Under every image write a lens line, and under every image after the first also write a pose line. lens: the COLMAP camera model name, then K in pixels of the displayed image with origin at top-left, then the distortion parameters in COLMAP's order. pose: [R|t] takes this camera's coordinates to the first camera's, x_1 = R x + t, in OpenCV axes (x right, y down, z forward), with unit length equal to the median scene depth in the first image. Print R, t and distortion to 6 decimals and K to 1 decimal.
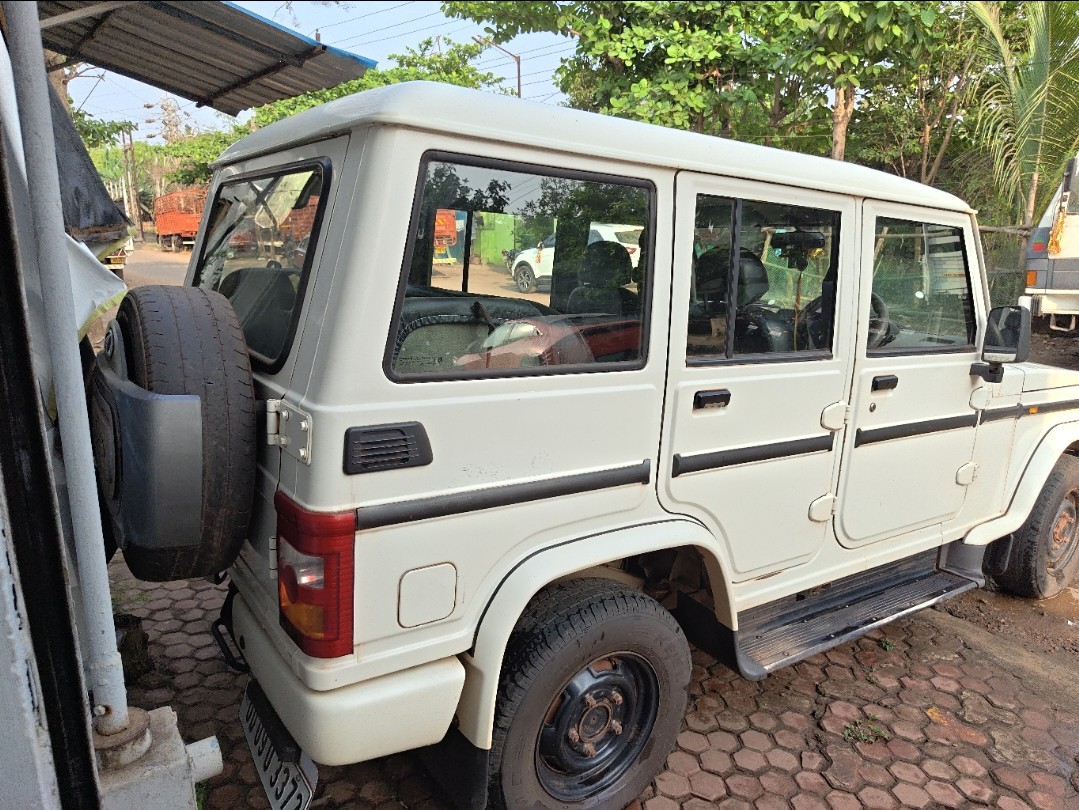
lens RADIAL K [[764.0, 0, 538.3], [0, 764.0, 398.1], [0, 0, 1]] dist [0.032606, -0.020481]
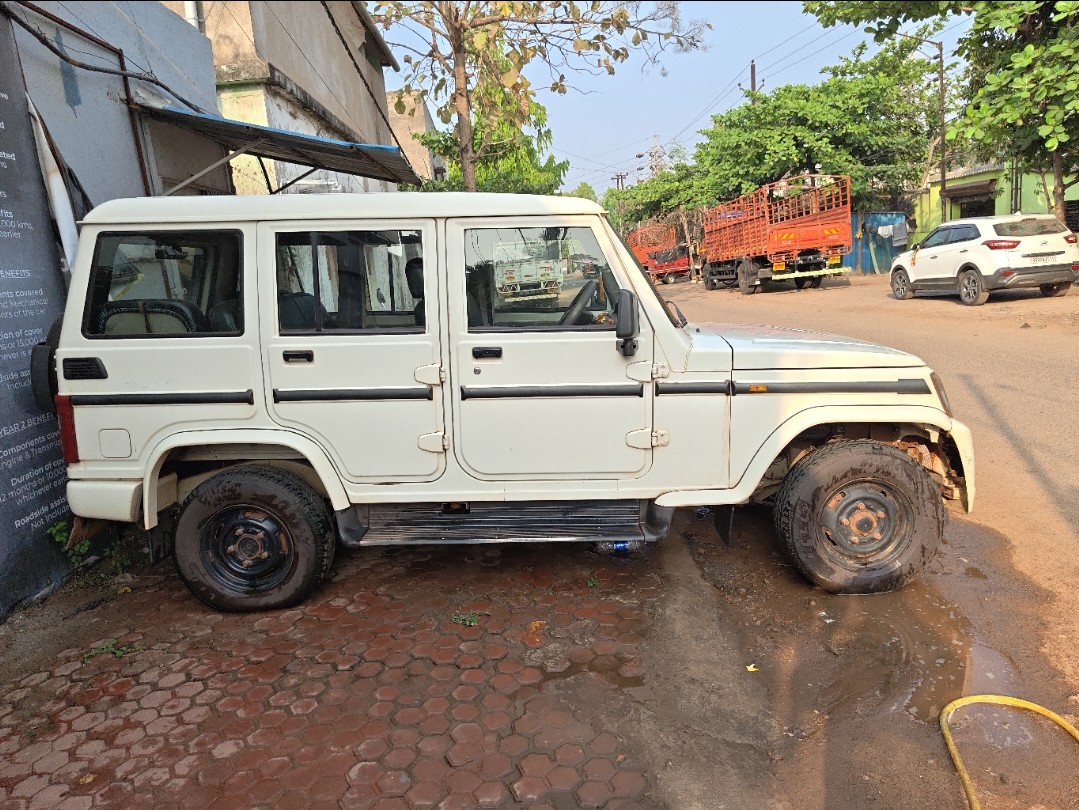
lens RADIAL K [[764.0, 0, 539.3], [0, 764.0, 384.7], [0, 0, 1]] dist [0.032606, -0.020481]
pose [[0.803349, 0.021700, -0.595113, 1.394216], [-0.046258, 0.998590, -0.026033, 0.069505], [0.593709, 0.048442, 0.803220, 0.005681]]
